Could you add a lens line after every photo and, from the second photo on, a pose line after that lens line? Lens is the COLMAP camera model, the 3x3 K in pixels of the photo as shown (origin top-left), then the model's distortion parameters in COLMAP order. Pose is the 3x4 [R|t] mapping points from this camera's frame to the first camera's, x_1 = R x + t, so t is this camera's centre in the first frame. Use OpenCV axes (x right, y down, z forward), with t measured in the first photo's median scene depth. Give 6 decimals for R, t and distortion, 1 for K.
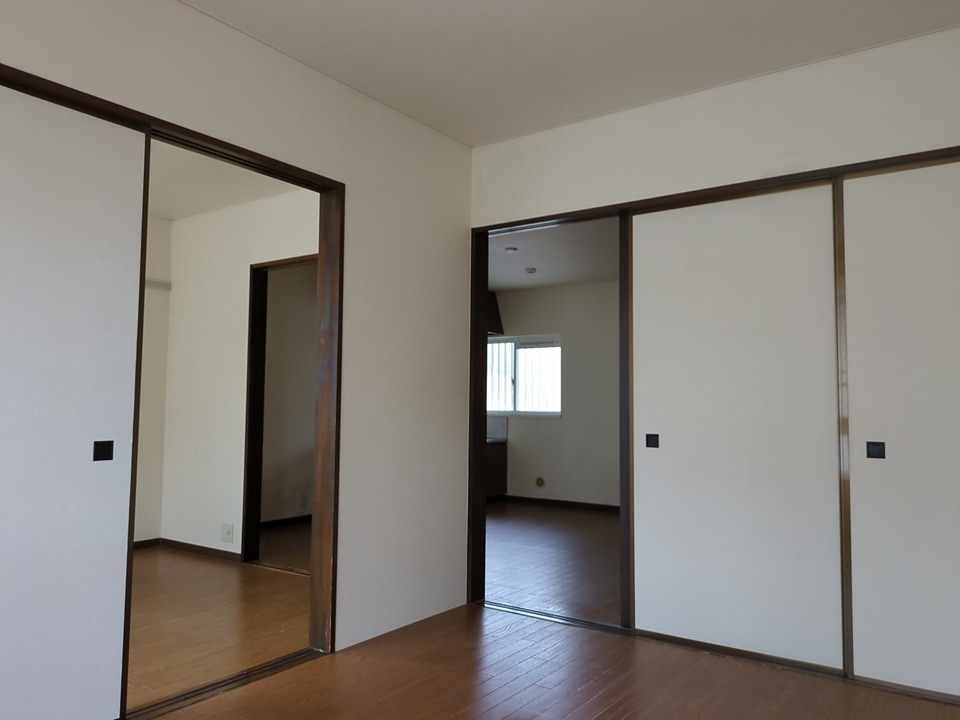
lens RADIAL K [[725.7, 0, 481.2], [0, 725.7, 348.3], [0, 0, 1]] dist [0.019688, -0.012909]
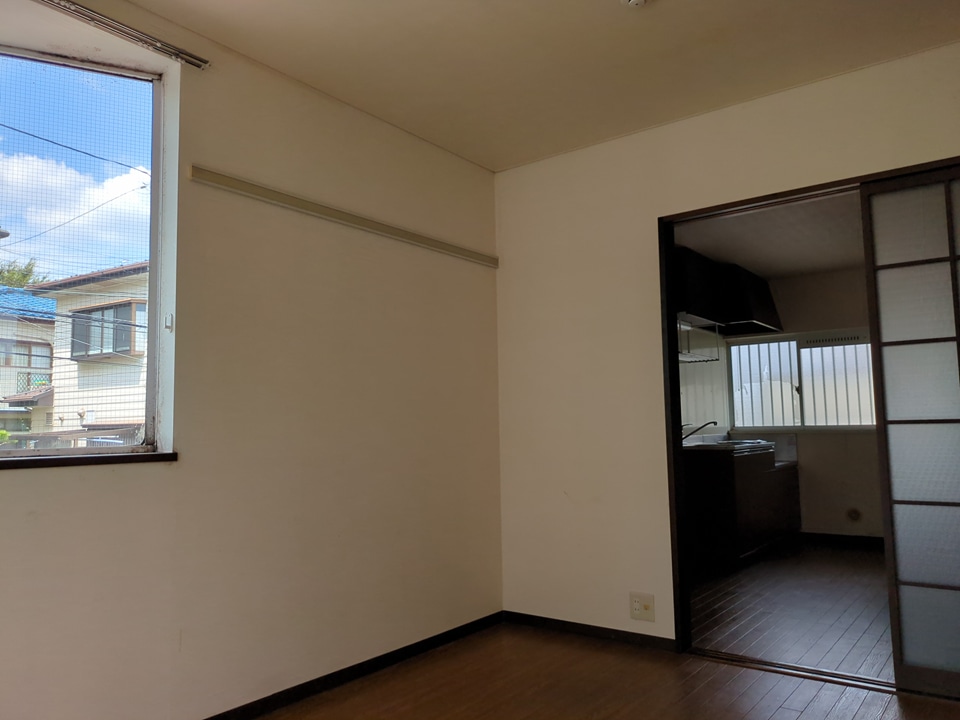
lens RADIAL K [[731.1, 0, 476.2], [0, 731.1, 361.3], [0, 0, 1]] dist [0.000286, -0.008162]
pose [[0.998576, -0.031051, -0.043375, -0.279568], [0.030434, 0.999427, -0.014808, 0.016207], [0.043810, 0.013467, 0.998949, 0.180306]]
